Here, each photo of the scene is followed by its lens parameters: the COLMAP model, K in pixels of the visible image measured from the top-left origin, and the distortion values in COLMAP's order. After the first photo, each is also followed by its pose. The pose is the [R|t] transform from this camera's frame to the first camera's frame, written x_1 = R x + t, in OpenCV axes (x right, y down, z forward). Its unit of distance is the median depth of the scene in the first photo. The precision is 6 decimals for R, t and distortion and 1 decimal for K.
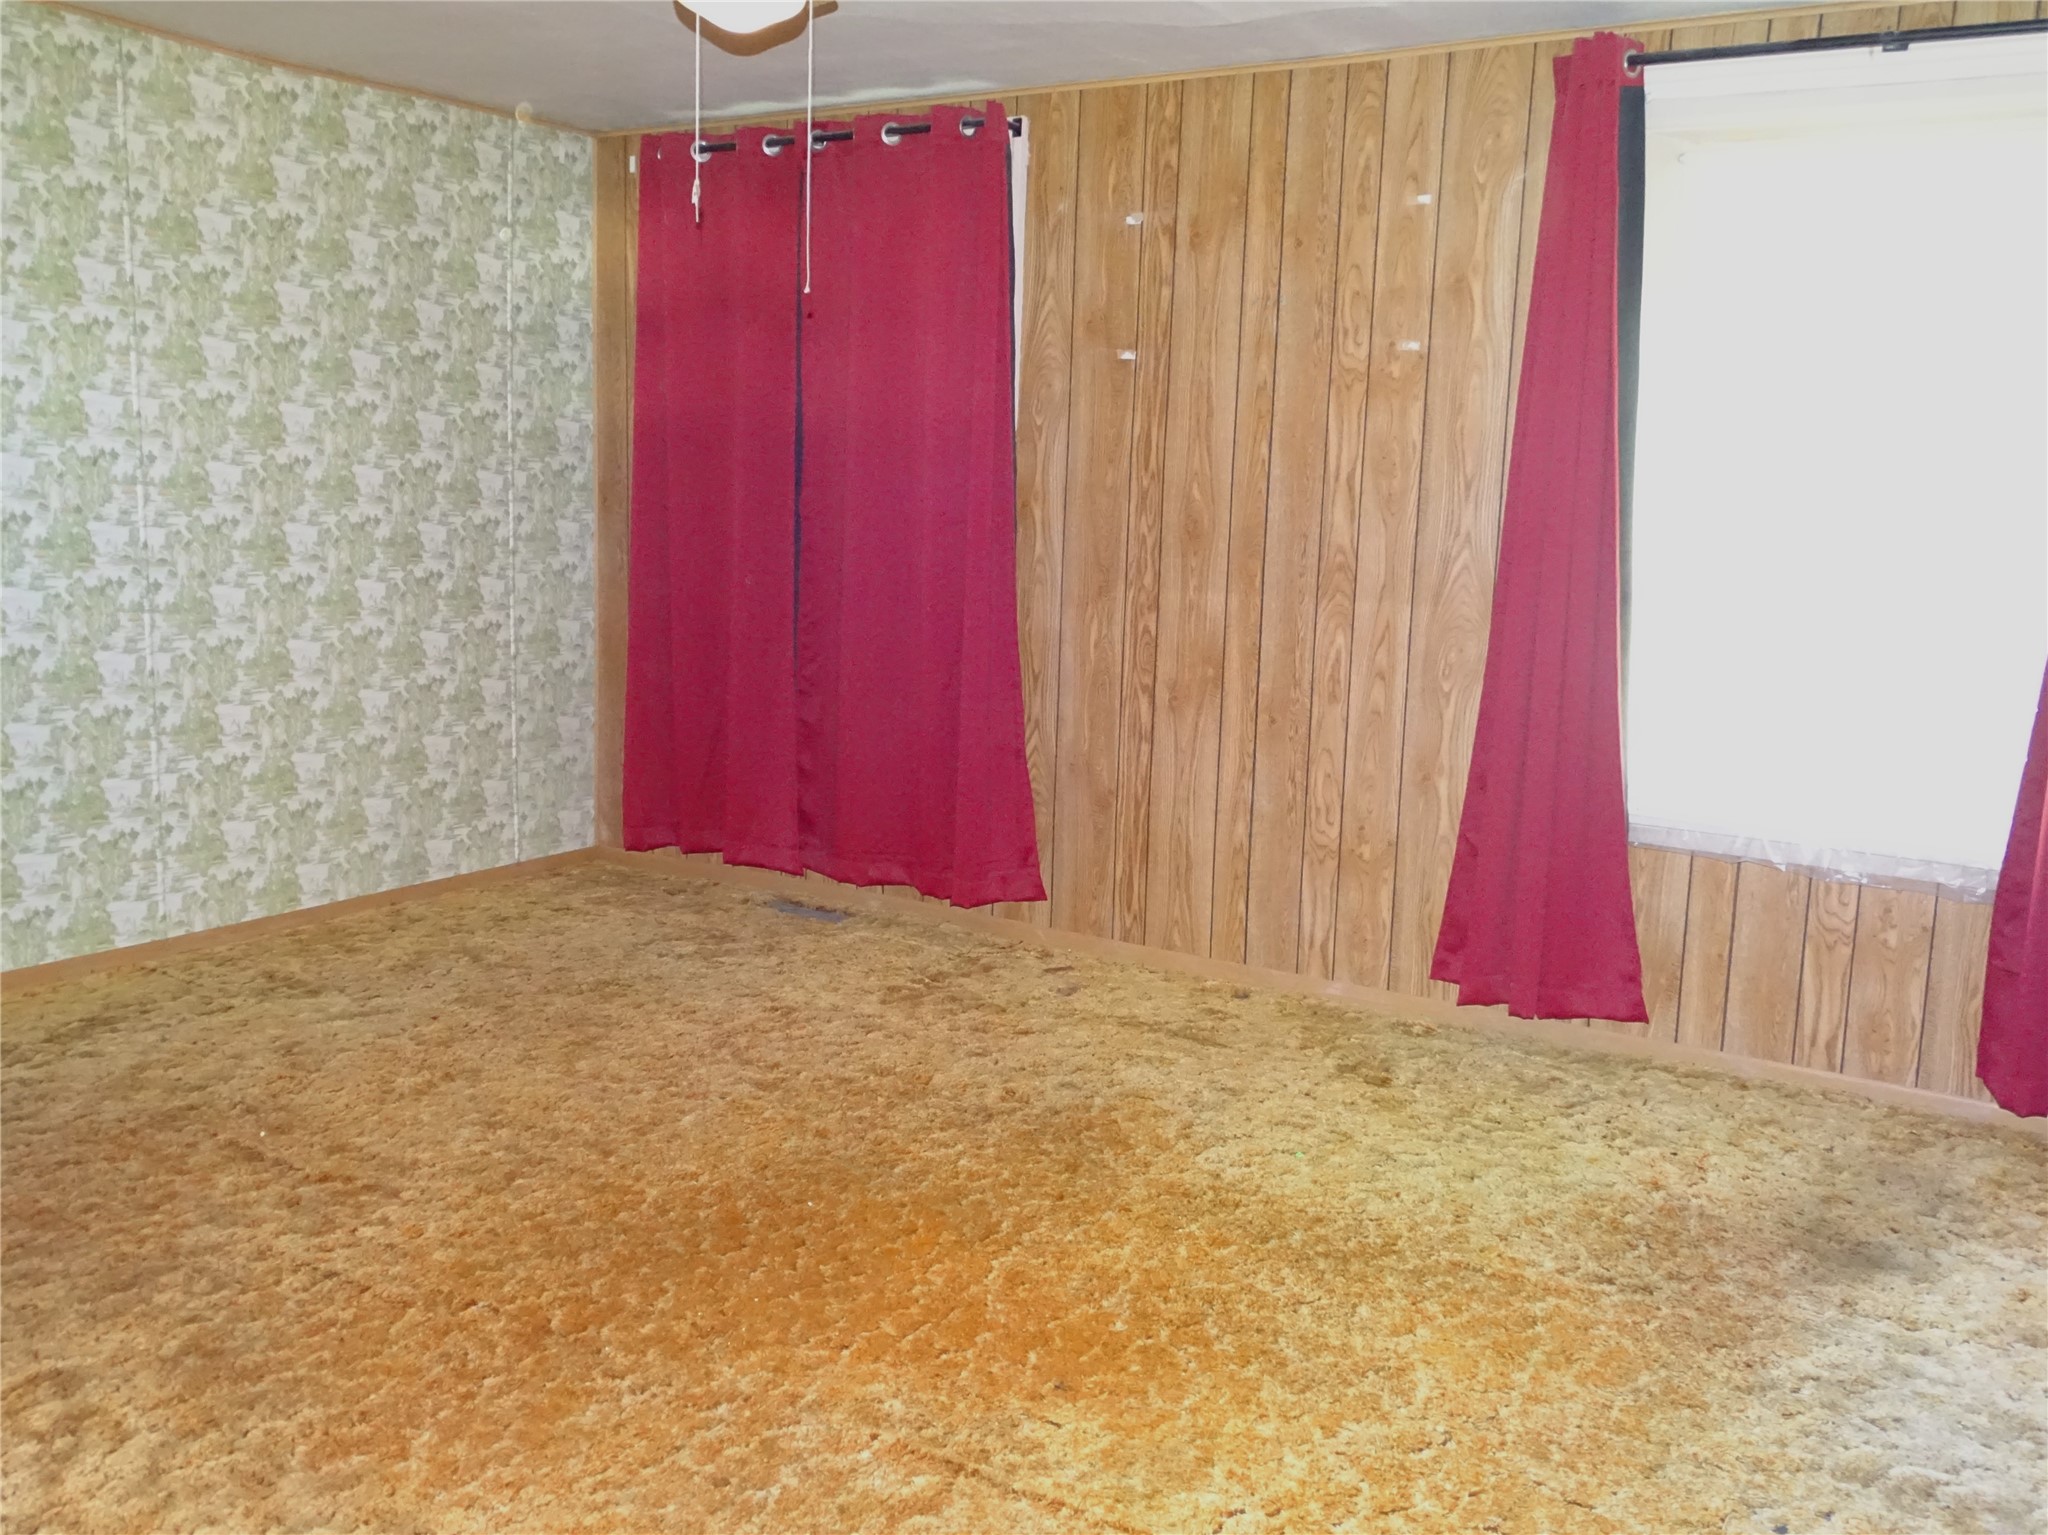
lens RADIAL K [[1839.7, 0, 982.3], [0, 1839.7, 765.2], [0, 0, 1]] dist [0.021451, -0.005687]
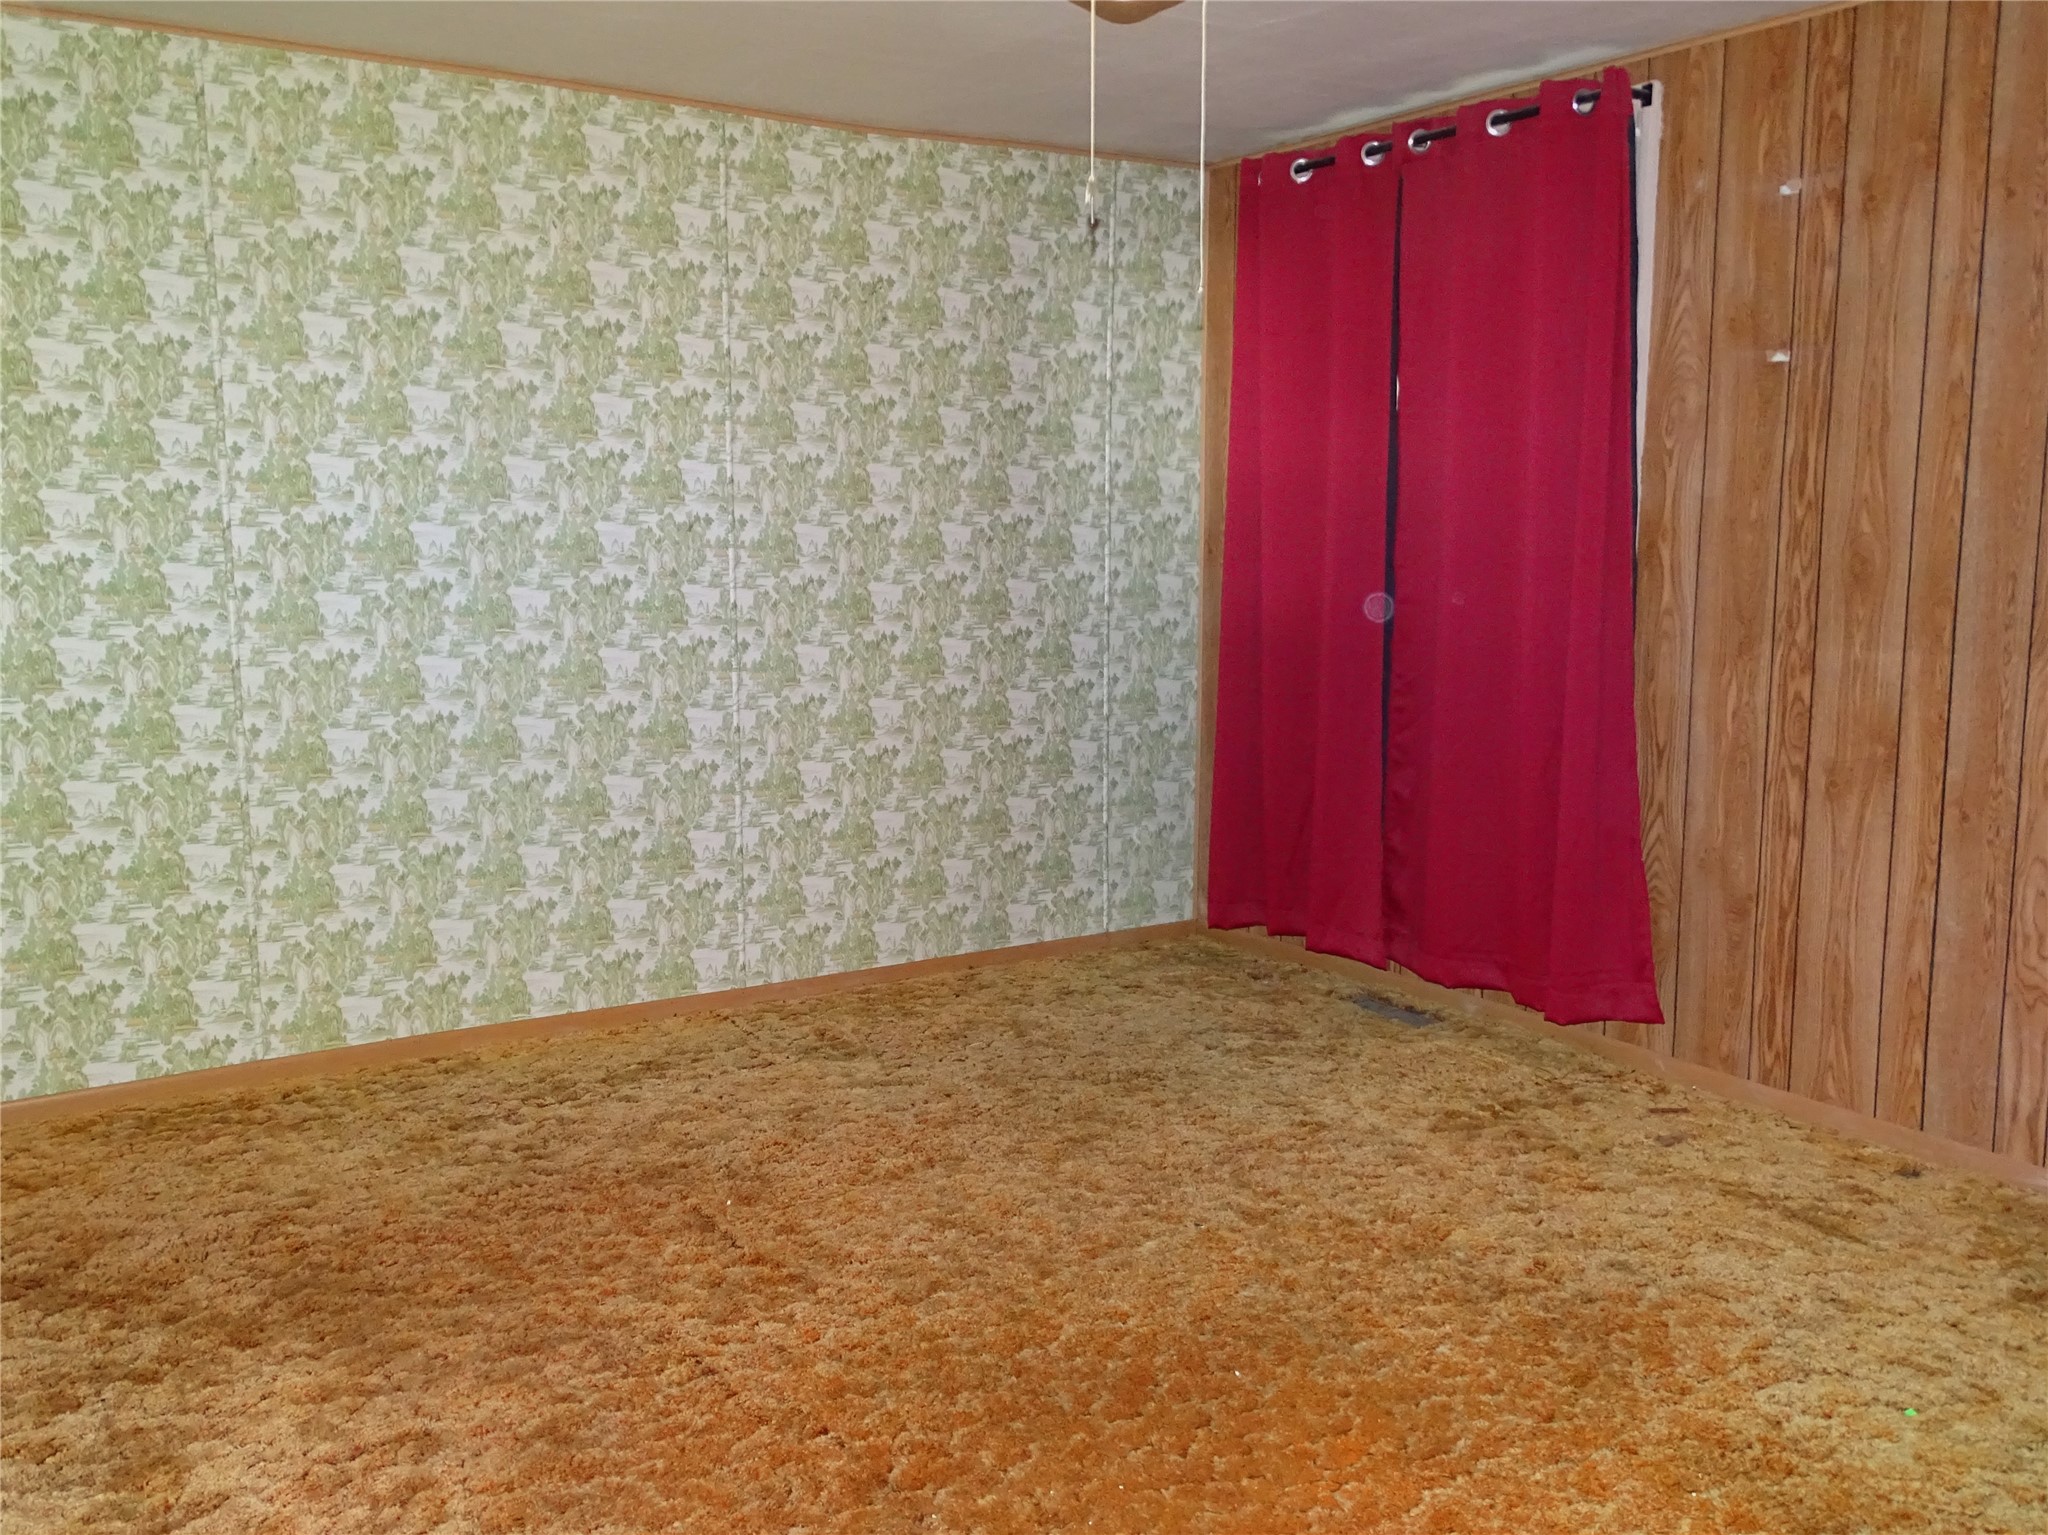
lens RADIAL K [[1839.7, 0, 982.3], [0, 1839.7, 765.2], [0, 0, 1]] dist [0.021451, -0.005687]
pose [[0.905909, 0.025721, -0.422690, 0.110283], [-0.038340, 0.999036, -0.021378, -0.013288], [0.421733, 0.035573, 0.906022, 0.126742]]
